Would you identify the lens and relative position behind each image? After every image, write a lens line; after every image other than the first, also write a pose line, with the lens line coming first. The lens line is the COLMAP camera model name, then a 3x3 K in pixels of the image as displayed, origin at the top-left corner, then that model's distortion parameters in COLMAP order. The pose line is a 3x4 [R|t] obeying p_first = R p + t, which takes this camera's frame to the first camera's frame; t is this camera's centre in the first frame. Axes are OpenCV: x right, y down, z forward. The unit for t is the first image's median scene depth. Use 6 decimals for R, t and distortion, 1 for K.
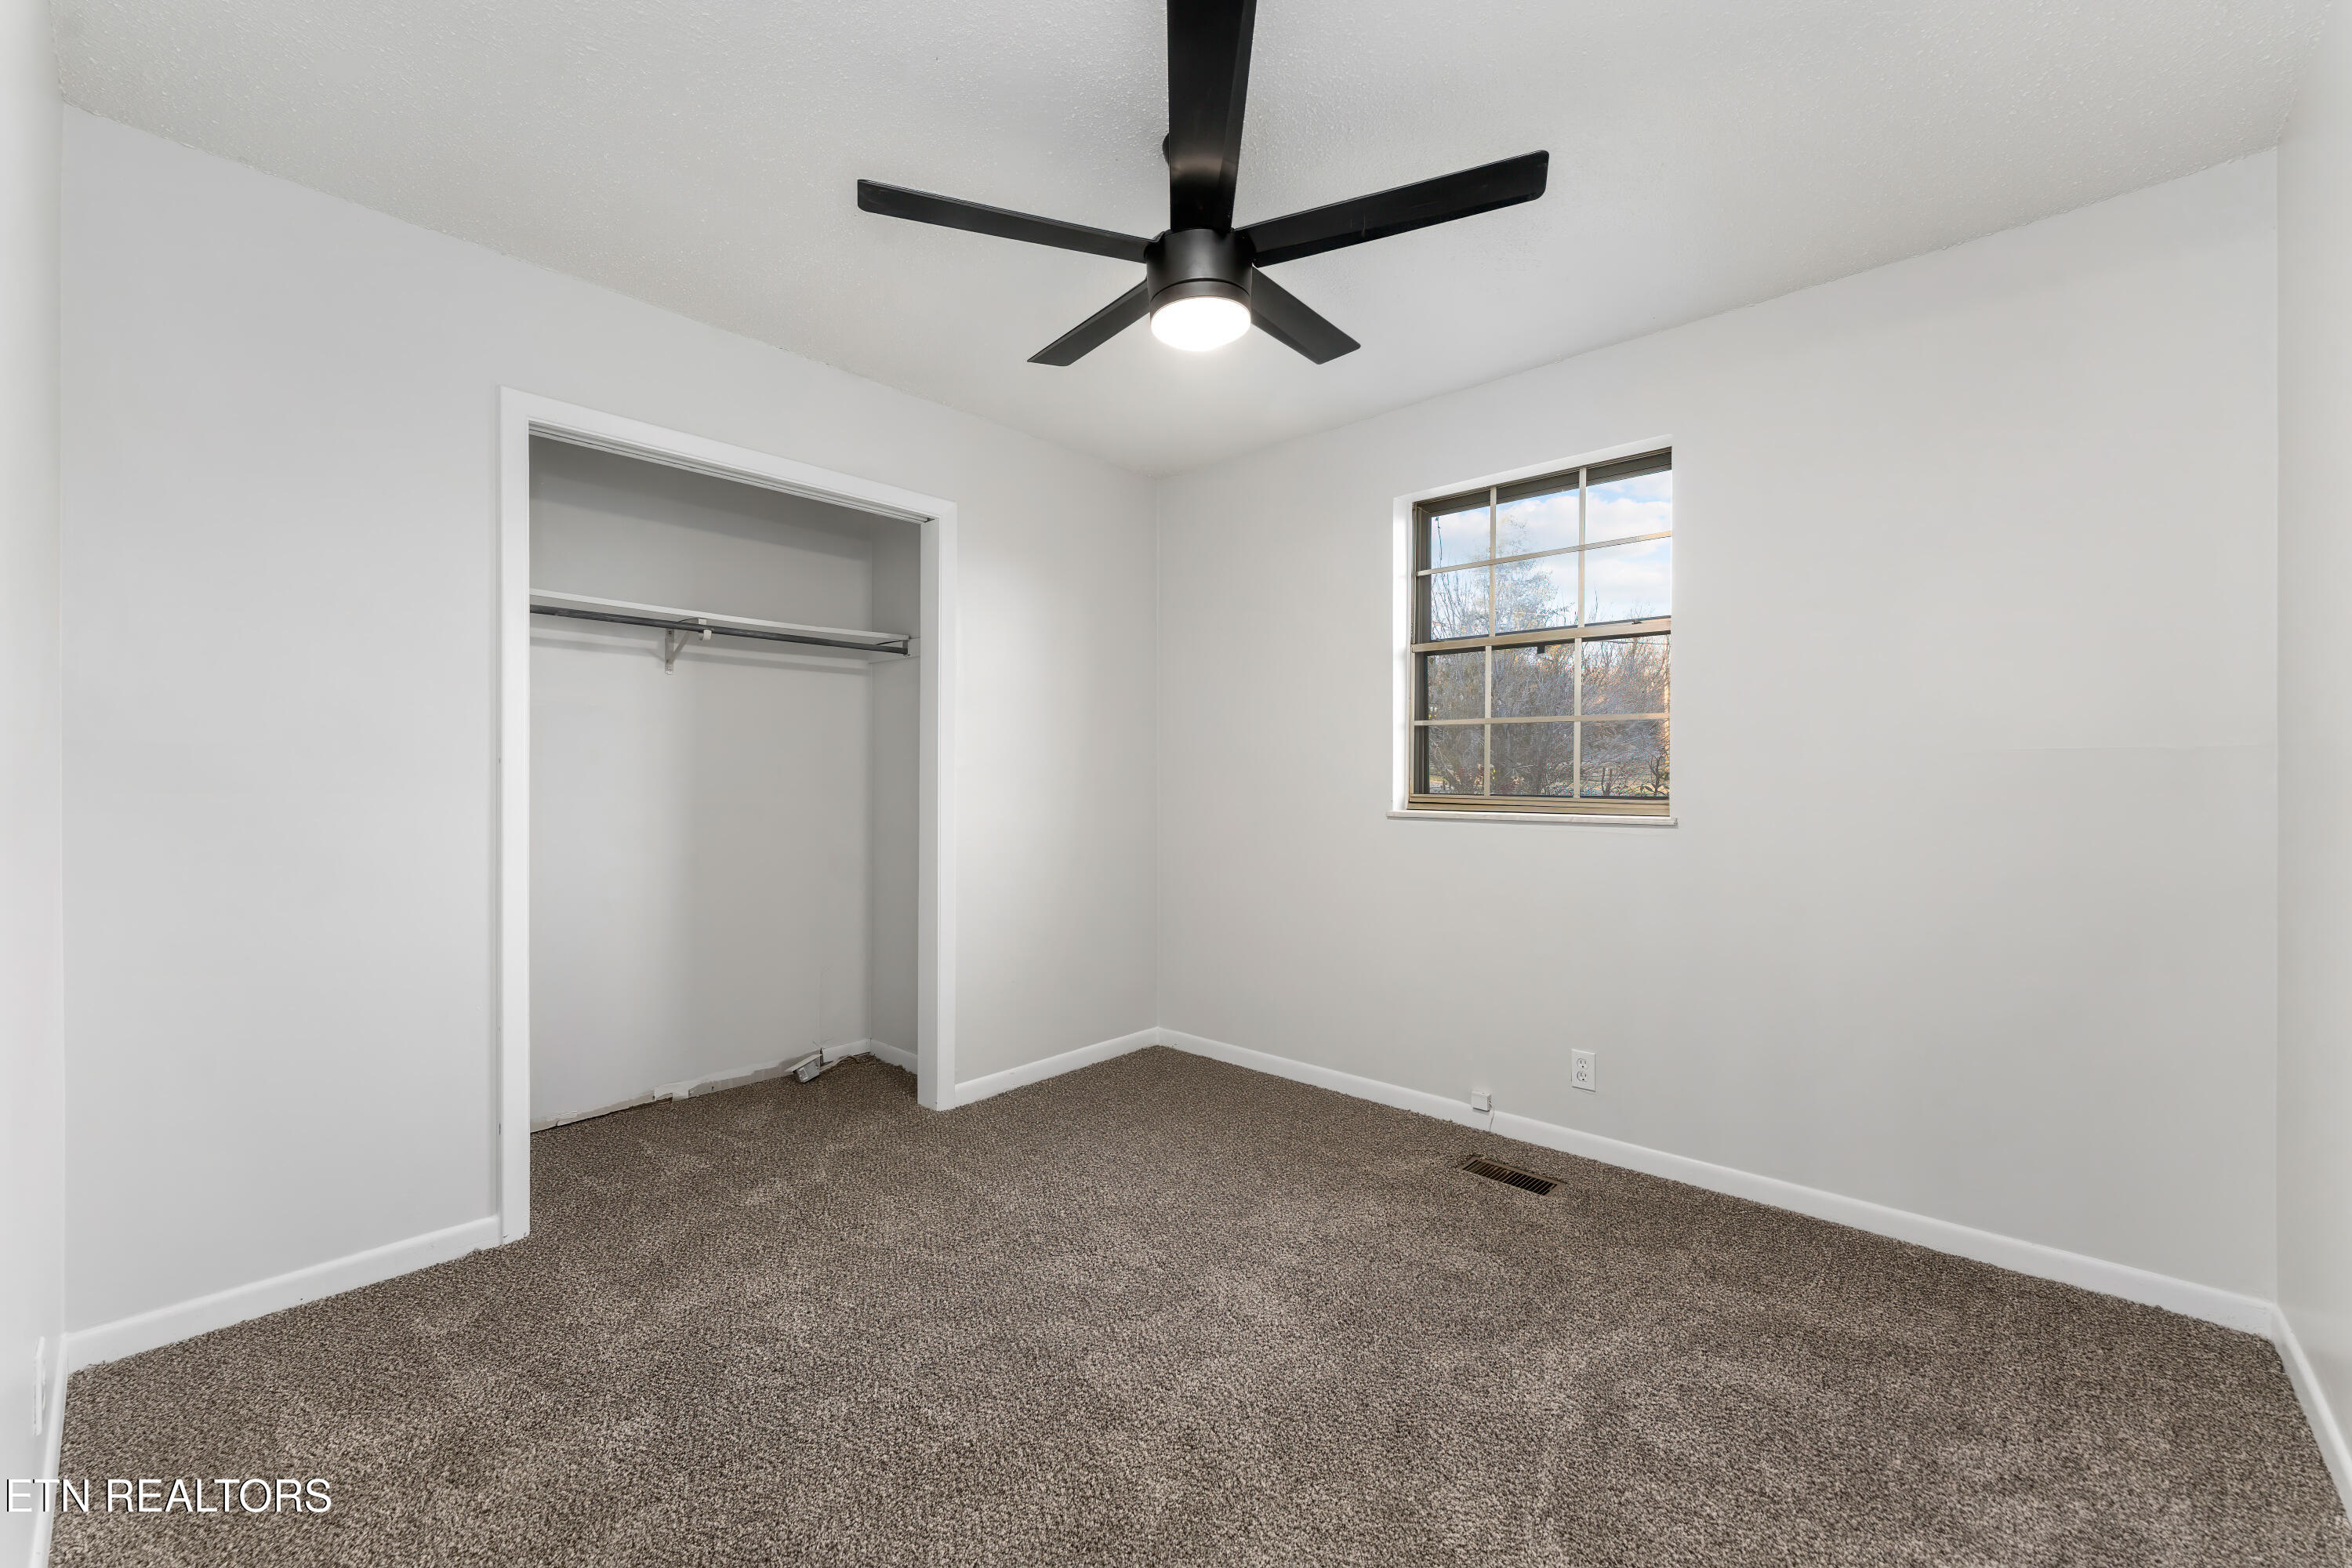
lens RADIAL K [[945.1, 0, 1176.0], [0, 945.1, 784.0], [0, 0, 1]] dist [0.000841, 0.000216]
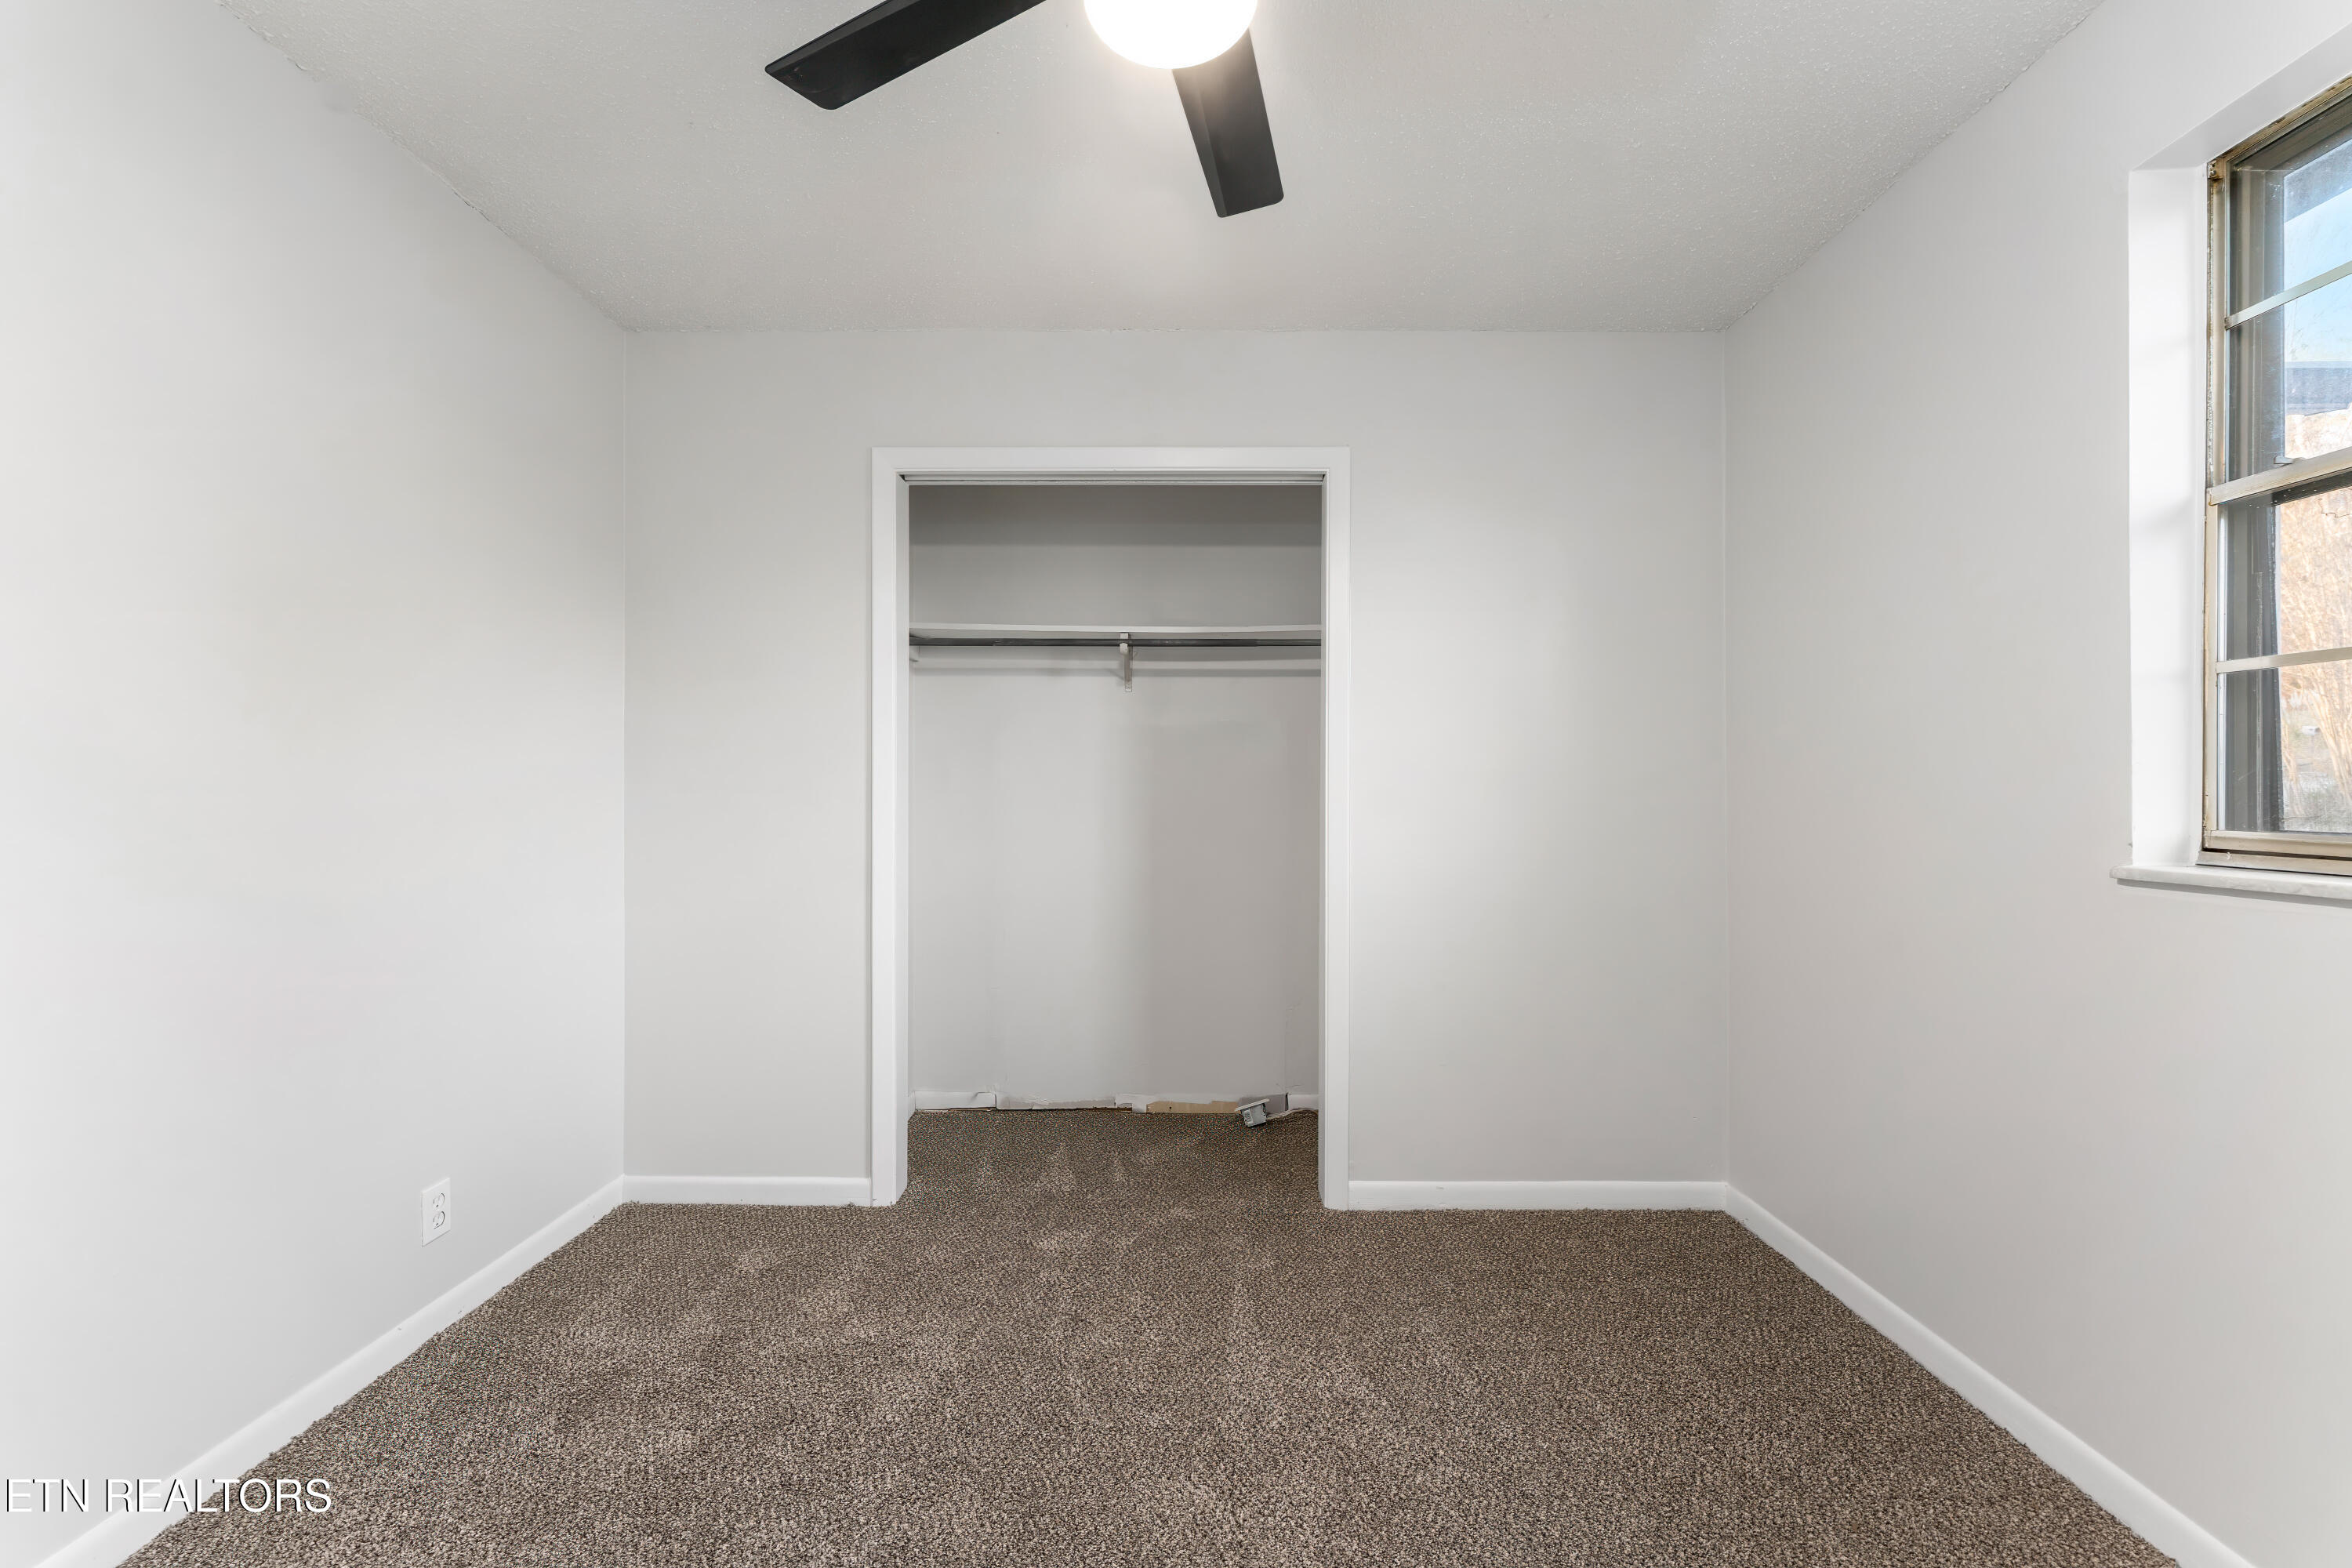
lens RADIAL K [[950.5, 0, 1176.0], [0, 950.5, 784.0], [0, 0, 1]] dist [-0.001646, 0.008340]
pose [[0.666419, -0.007012, -0.745544, 0.266515], [-0.007129, 0.999850, -0.015776, -0.000289], [0.745543, 0.015828, 0.666270, 0.358317]]
